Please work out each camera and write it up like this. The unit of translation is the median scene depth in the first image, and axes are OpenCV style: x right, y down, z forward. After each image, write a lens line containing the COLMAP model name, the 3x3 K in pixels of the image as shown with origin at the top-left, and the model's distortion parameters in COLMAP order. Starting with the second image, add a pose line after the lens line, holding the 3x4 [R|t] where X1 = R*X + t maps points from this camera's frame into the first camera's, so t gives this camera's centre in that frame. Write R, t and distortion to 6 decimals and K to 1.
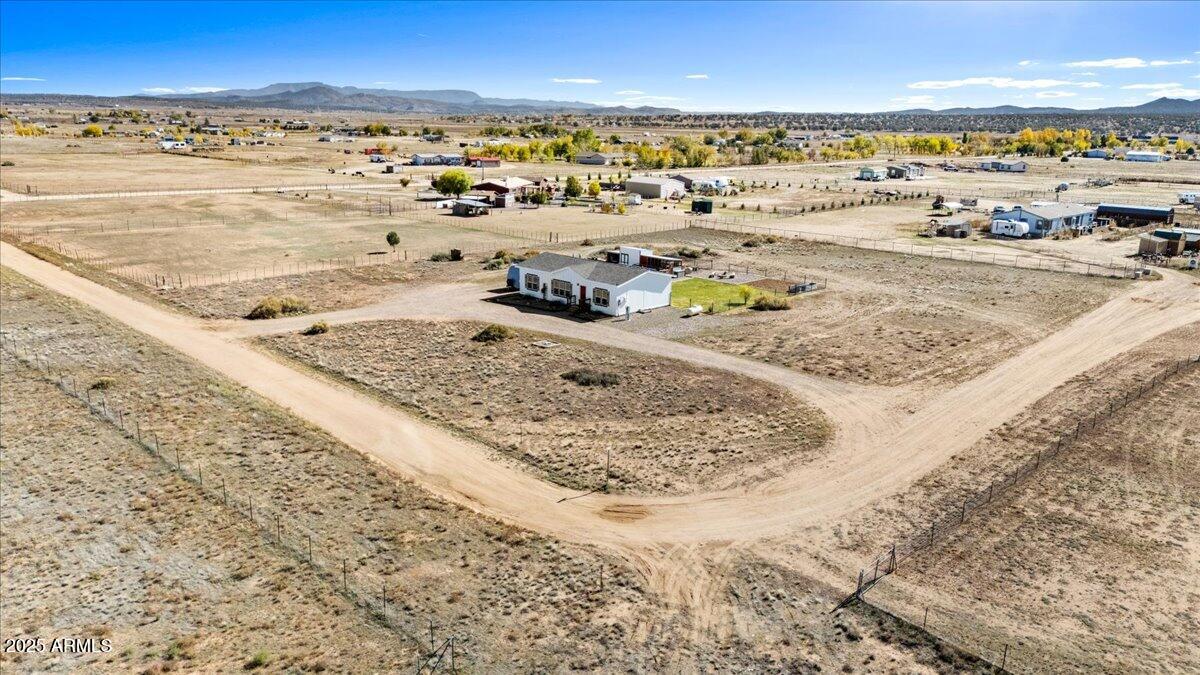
lens RADIAL K [[903.6, 0, 600.0], [0, 903.6, 337.5], [0, 0, 1]] dist [0.105425, -0.126042]
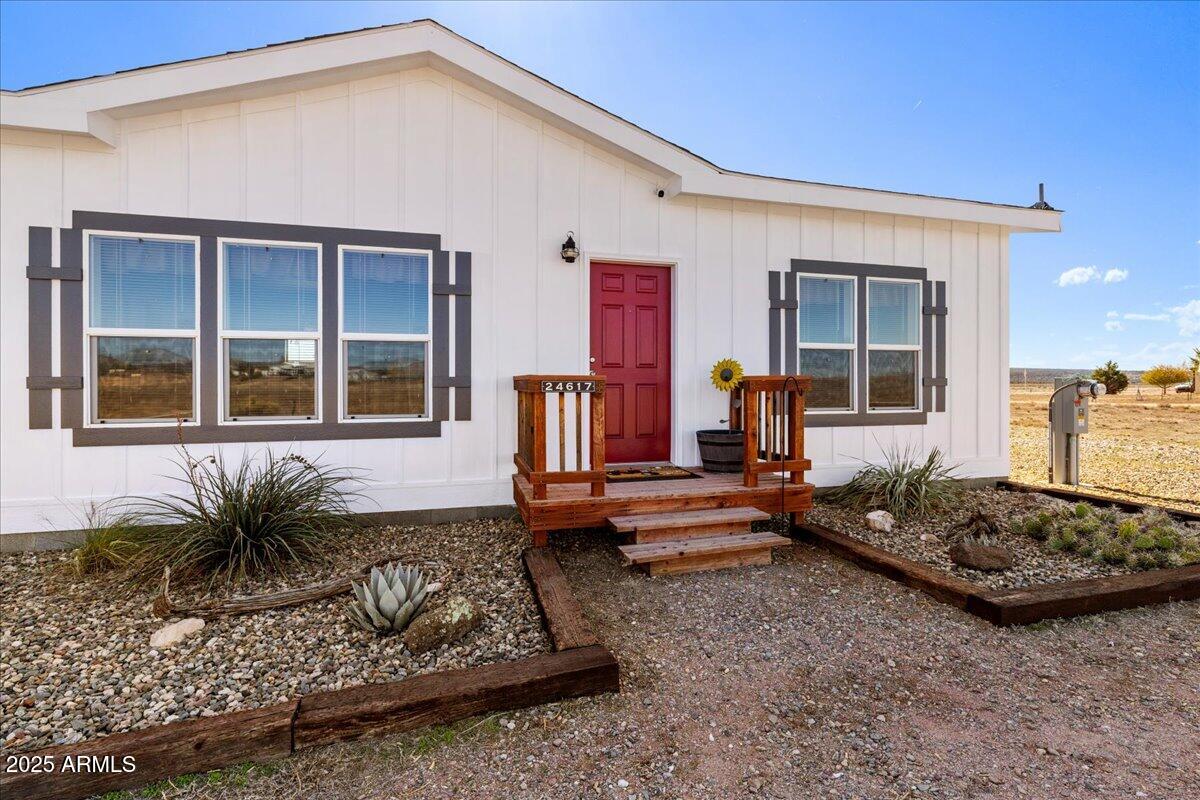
lens RADIAL K [[575.6, 0, 623.5], [0, 575.6, 378.8], [0, 0, 1]] dist [0.001751, -0.000415]
pose [[0.472422, -0.013121, 0.881275, -0.097913], [0.216825, 0.970891, -0.101777, -0.051612], [-0.854286, 0.239164, 0.461515, 1.287467]]
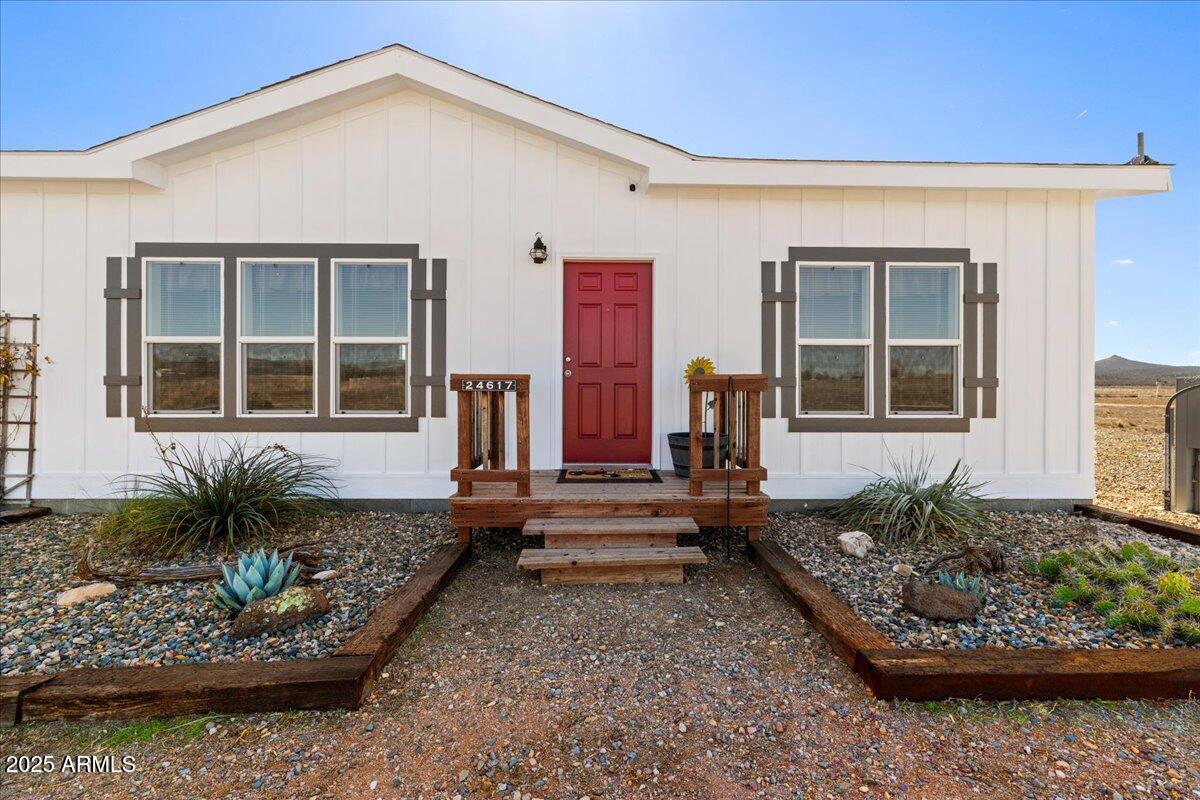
lens RADIAL K [[537.2, 0, 613.2], [0, 537.2, 380.2], [0, 0, 1]] dist [0.000350, 0.000432]
pose [[0.687654, -0.012997, 0.725922, -0.079346], [0.180937, 0.971362, -0.154007, -0.047661], [-0.703131, 0.237250, 0.670312, 1.273178]]
